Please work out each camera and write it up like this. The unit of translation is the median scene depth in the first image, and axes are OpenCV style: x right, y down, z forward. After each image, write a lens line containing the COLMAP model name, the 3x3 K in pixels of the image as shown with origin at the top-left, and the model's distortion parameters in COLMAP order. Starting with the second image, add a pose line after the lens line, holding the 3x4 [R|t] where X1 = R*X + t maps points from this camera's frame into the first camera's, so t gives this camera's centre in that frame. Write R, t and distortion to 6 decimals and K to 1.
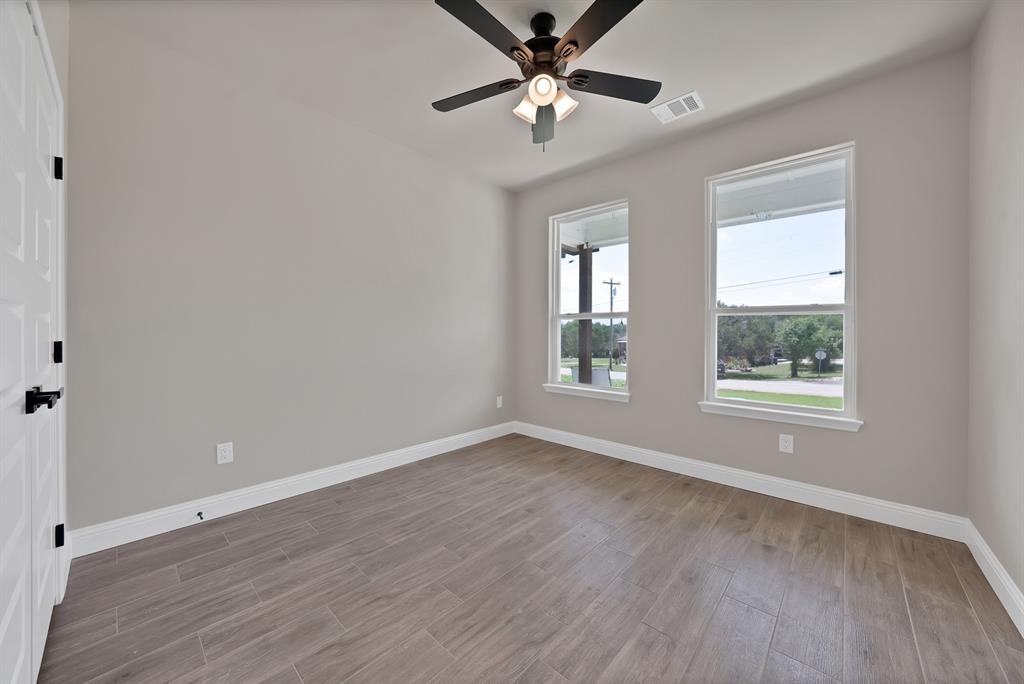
lens RADIAL K [[371.0, 0, 506.8], [0, 371.0, 337.1], [0, 0, 1]] dist [-0.020516, 0.001998]
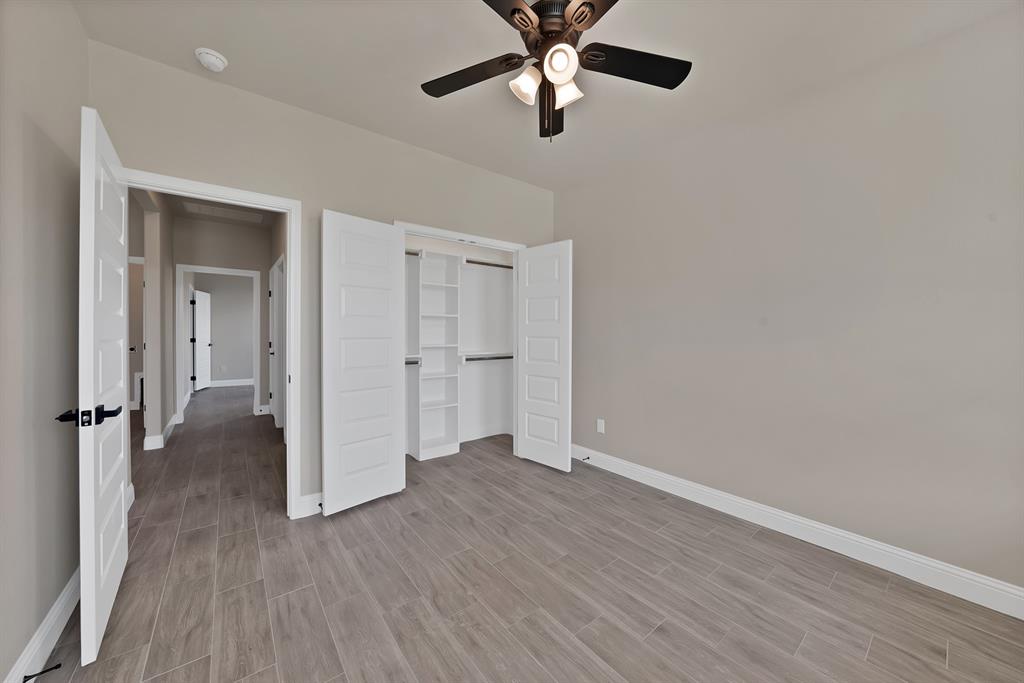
lens RADIAL K [[371.0, 0, 510.5], [0, 371.0, 334.0], [0, 0, 1]] dist [-0.020516, 0.001998]
pose [[-0.163037, -0.000833, -0.986620, 0.794484], [-0.016605, 0.999860, 0.001899, -0.056696], [0.986480, 0.016692, -0.163028, 0.885197]]
